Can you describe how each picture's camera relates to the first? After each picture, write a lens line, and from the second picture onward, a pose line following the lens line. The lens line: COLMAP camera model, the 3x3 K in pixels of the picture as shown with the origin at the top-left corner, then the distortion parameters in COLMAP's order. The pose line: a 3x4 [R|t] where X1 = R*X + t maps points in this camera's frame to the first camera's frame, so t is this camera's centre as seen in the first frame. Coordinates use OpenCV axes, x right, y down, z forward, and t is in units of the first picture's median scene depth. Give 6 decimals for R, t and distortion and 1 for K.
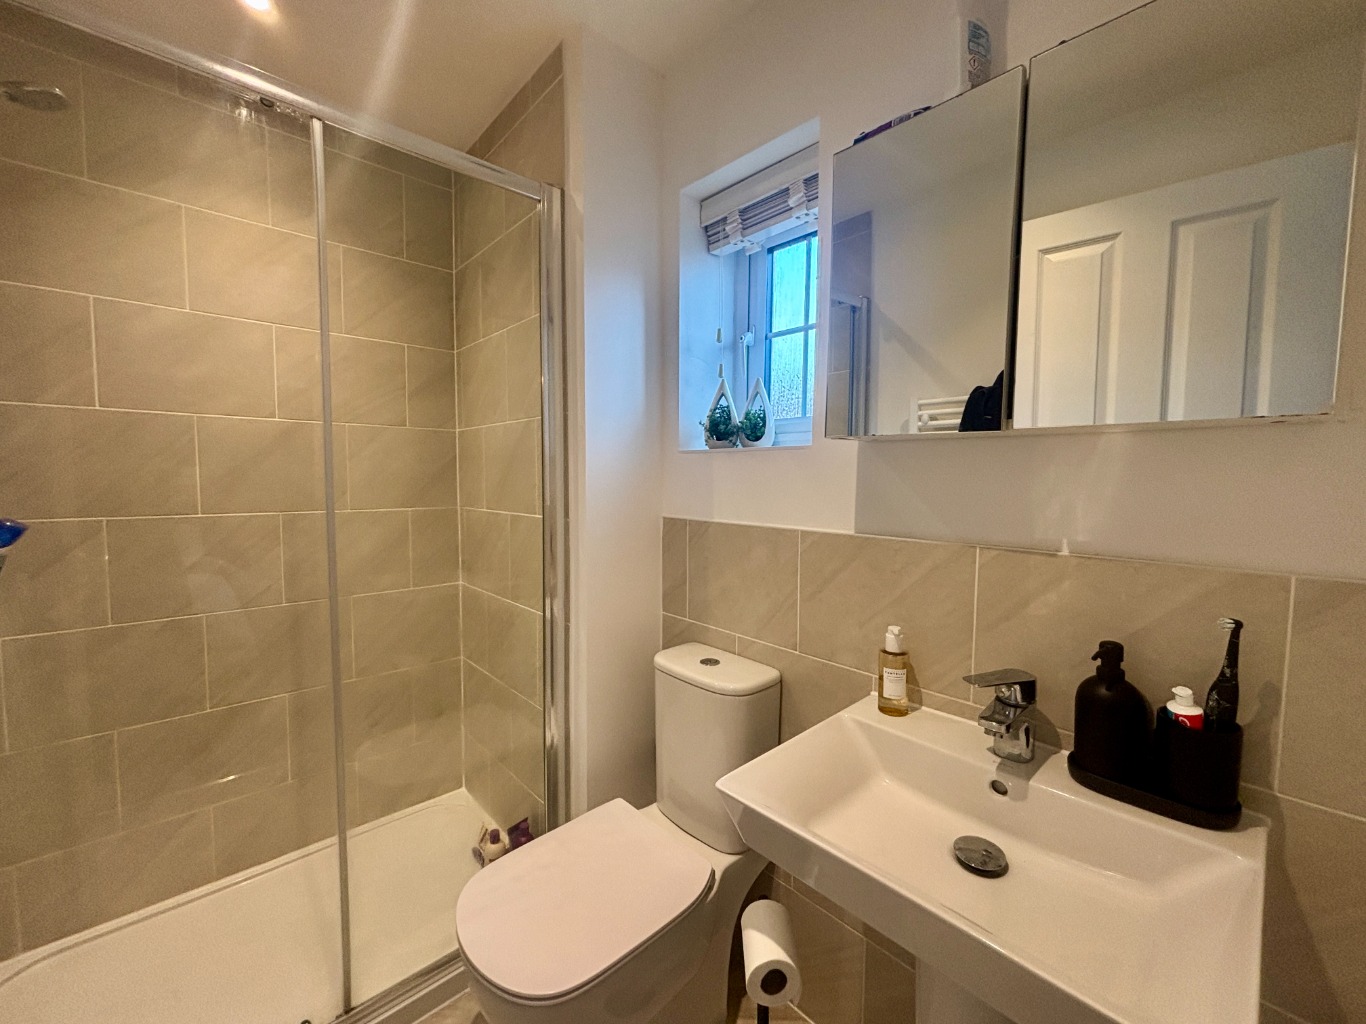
lens RADIAL K [[551.6, 0, 684.9], [0, 551.6, 512.9], [0, 0, 1]] dist [-0.003494, -0.000293]
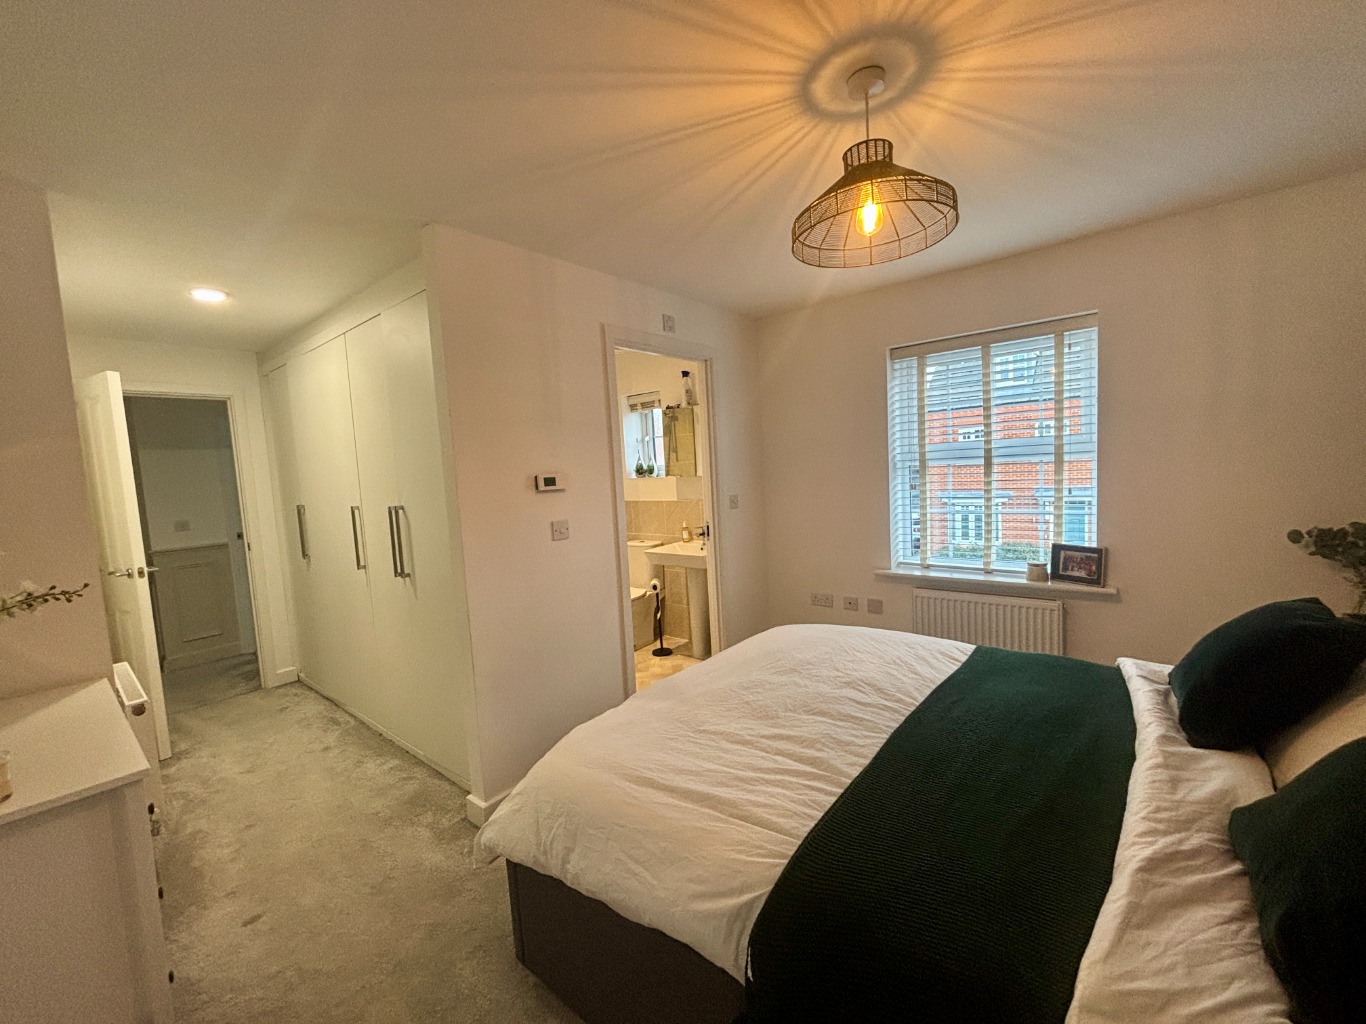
lens RADIAL K [[551.6, 0, 686.1], [0, 551.6, 509.2], [0, 0, 1]] dist [-0.003494, -0.000293]
pose [[0.988725, -0.076778, 0.128562, -0.097932], [0.075058, 0.997014, 0.018178, 0.027331], [-0.129574, -0.008323, 0.991535, -2.175103]]
